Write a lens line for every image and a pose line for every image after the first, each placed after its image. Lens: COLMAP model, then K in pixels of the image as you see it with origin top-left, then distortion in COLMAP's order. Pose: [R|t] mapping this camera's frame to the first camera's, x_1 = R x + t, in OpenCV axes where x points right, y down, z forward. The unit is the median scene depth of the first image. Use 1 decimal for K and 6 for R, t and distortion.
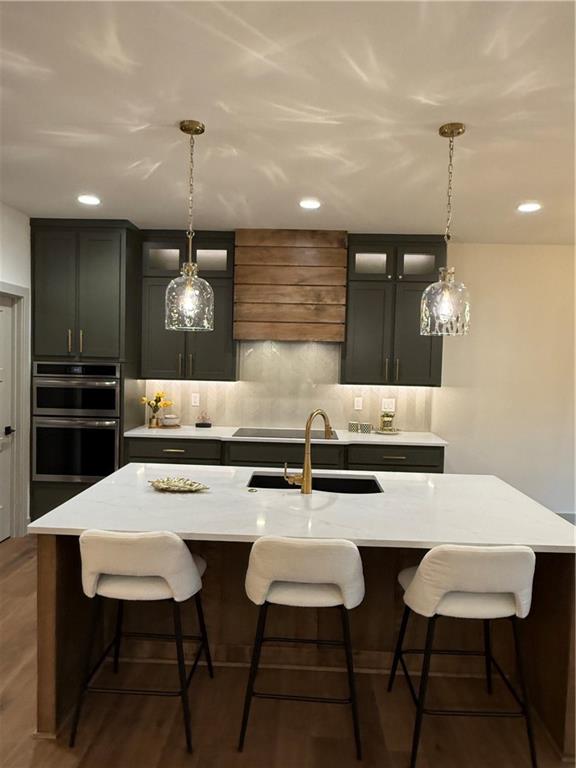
lens RADIAL K [[518.6, 0, 288.8], [0, 518.6, 380.9], [0, 0, 1]] dist [0.003763, -0.006931]
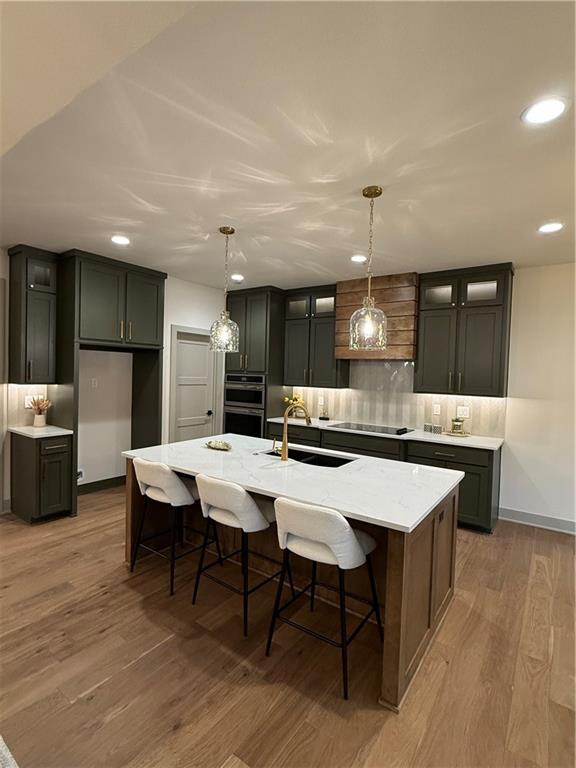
lens RADIAL K [[381.7, 0, 286.9], [0, 381.7, 382.6], [0, 0, 1]] dist [0.000850, 0.000949]
pose [[0.831991, 0.014375, -0.554602, 0.658161], [-0.031274, 0.999290, -0.021015, 0.019505], [0.553906, 0.034829, 0.831850, 0.101113]]
